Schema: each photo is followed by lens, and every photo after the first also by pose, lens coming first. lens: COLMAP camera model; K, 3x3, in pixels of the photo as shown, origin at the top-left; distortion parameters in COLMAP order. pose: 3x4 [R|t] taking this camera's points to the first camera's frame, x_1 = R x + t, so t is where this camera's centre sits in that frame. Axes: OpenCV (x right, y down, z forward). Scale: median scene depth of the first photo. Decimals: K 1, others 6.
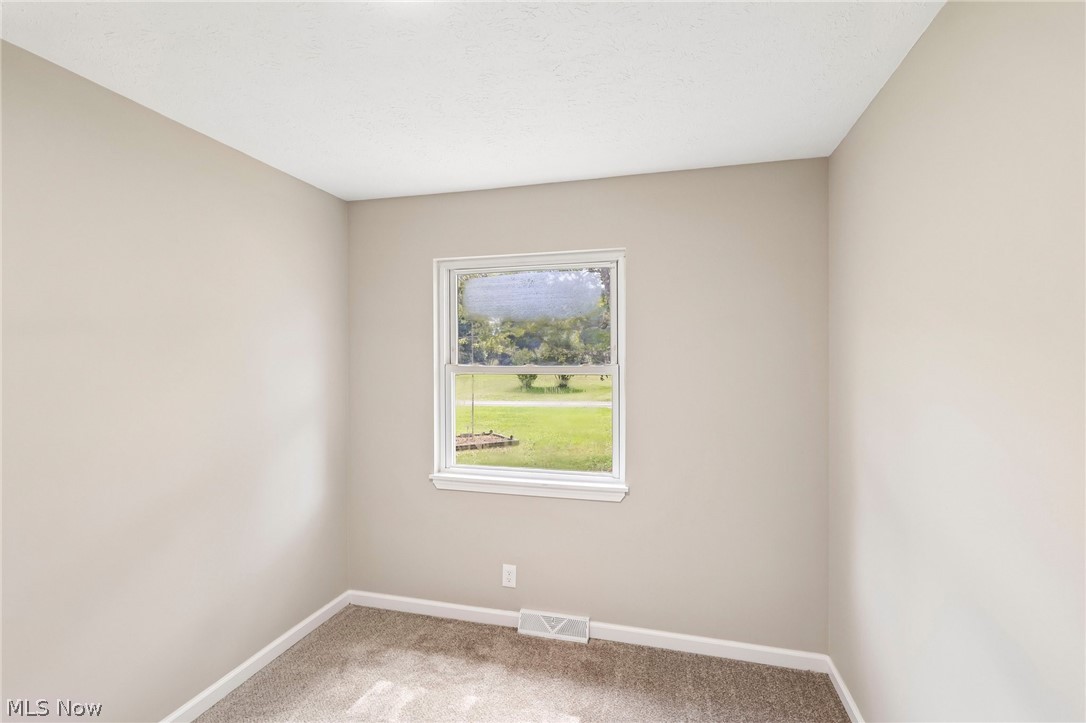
lens RADIAL K [[522.1, 0, 543.0], [0, 522.1, 361.5], [0, 0, 1]] dist [0.000993, 0.000468]
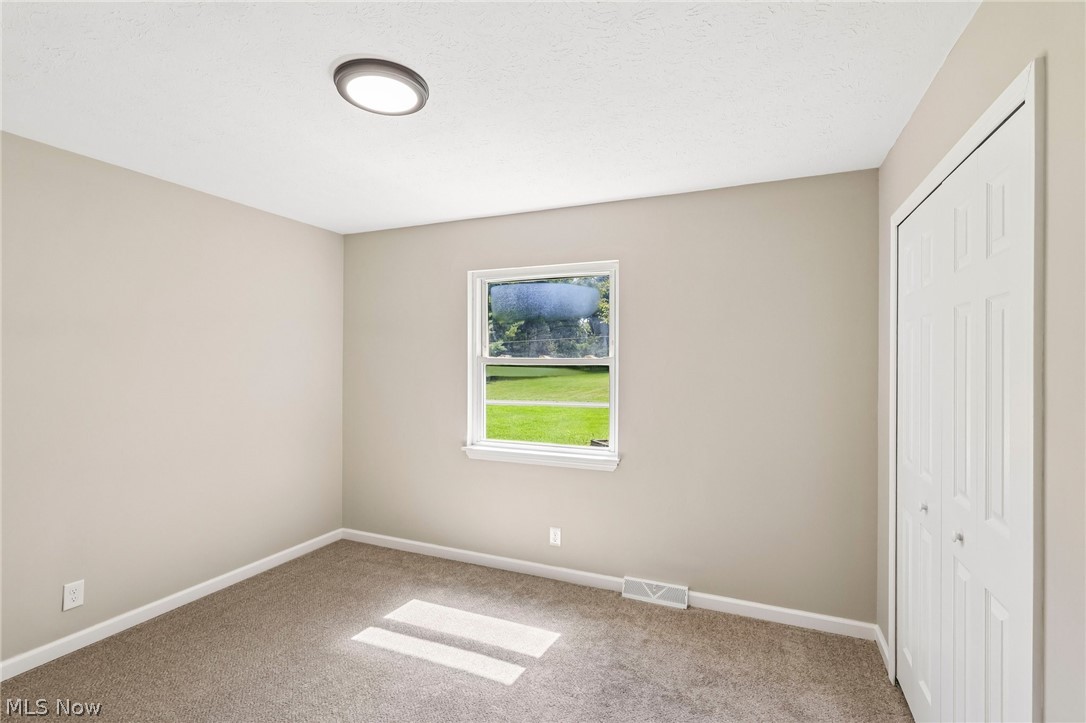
lens RADIAL K [[516.1, 0, 775.2], [0, 516.1, 360.6], [0, 0, 1]] dist [-0.002048, -0.000015]
pose [[0.995374, -0.003311, -0.096017, 0.395987], [0.002826, 0.999983, -0.005192, 0.013805], [0.096032, 0.004897, 0.995366, -0.085780]]
